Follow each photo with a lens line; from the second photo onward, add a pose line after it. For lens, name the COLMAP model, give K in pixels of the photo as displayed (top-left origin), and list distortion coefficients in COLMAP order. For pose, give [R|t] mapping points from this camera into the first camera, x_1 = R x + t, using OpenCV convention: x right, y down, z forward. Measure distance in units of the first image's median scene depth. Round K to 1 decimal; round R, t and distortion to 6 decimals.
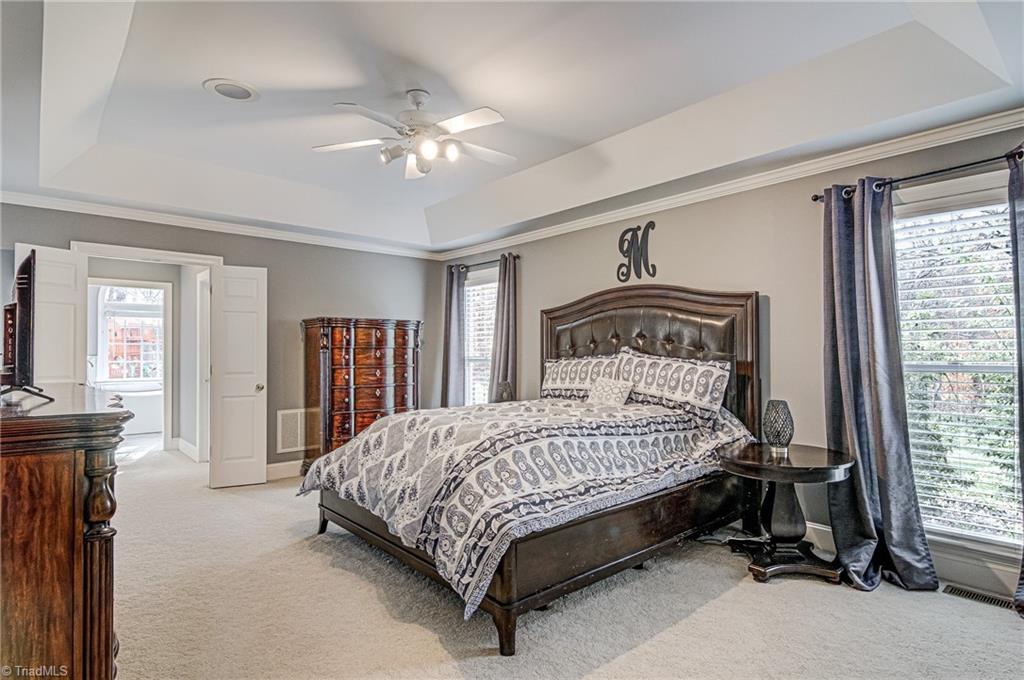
lens RADIAL K [[551.0, 0, 518.3], [0, 551.0, 337.7], [0, 0, 1]] dist [0.017723, -0.006183]
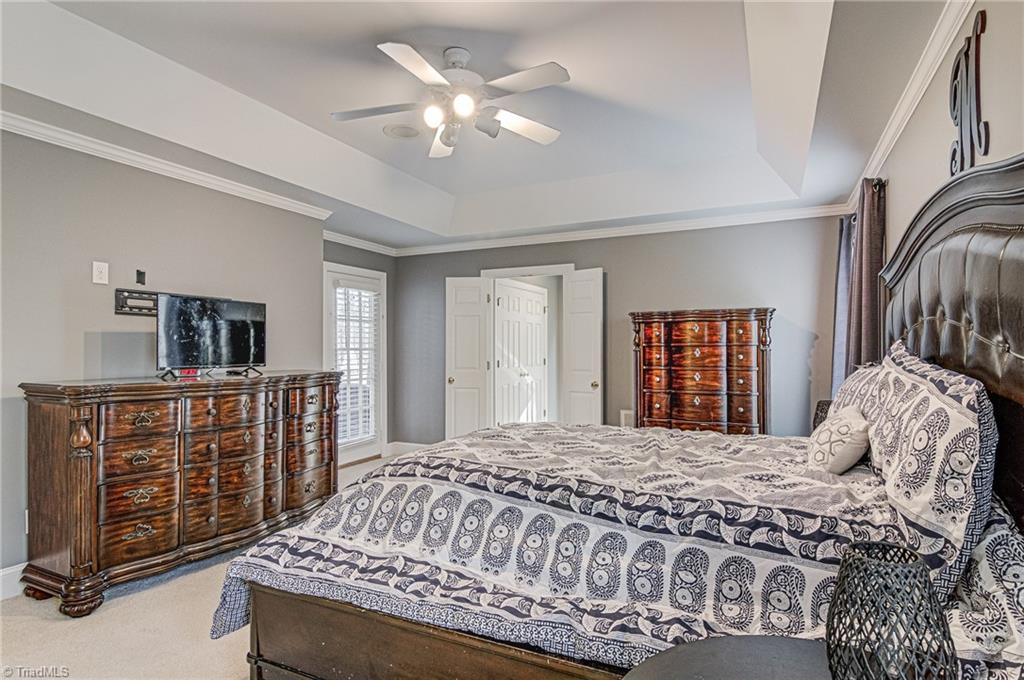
lens RADIAL K [[551.0, 0, 515.2], [0, 551.0, 338.1], [0, 0, 1]] dist [0.017723, -0.006183]
pose [[0.393503, -0.015946, -0.919185, 0.621517], [0.029543, 0.999553, -0.004693, 0.005046], [0.918849, -0.025308, 0.393798, 0.691240]]
